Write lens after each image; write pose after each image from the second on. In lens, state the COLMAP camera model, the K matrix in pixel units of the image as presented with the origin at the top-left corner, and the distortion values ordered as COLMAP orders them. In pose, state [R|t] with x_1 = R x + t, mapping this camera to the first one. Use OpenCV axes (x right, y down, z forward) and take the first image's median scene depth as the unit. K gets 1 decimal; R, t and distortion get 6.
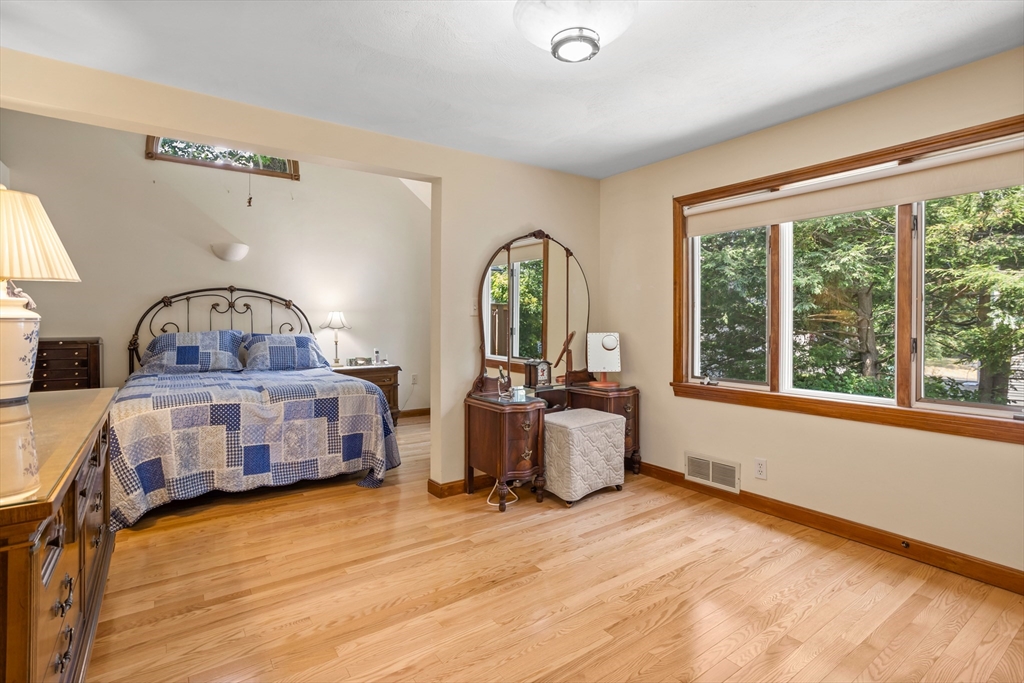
lens RADIAL K [[496.3, 0, 514.2], [0, 496.3, 334.9], [0, 0, 1]] dist [0.000180, 0.000358]
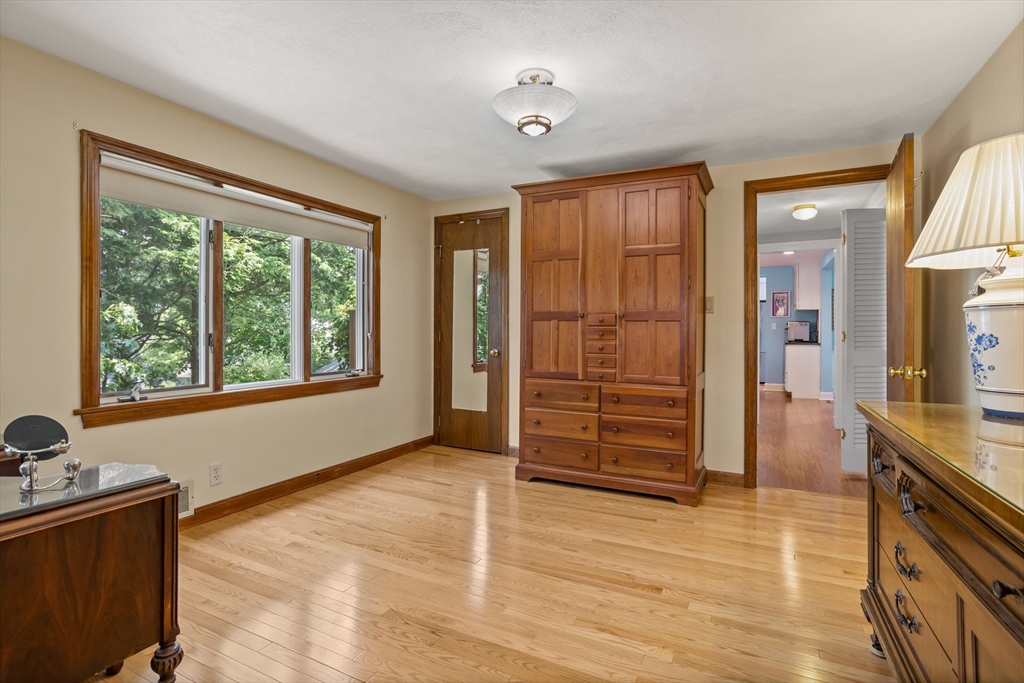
lens RADIAL K [[496.3, 0, 514.5], [0, 496.3, 332.4], [0, 0, 1]] dist [0.000180, 0.000358]
pose [[-0.454399, -0.005865, 0.890779, -0.671628], [0.022125, 0.999596, 0.017868, -0.005943], [-0.890524, 0.027827, -0.454085, 1.008448]]
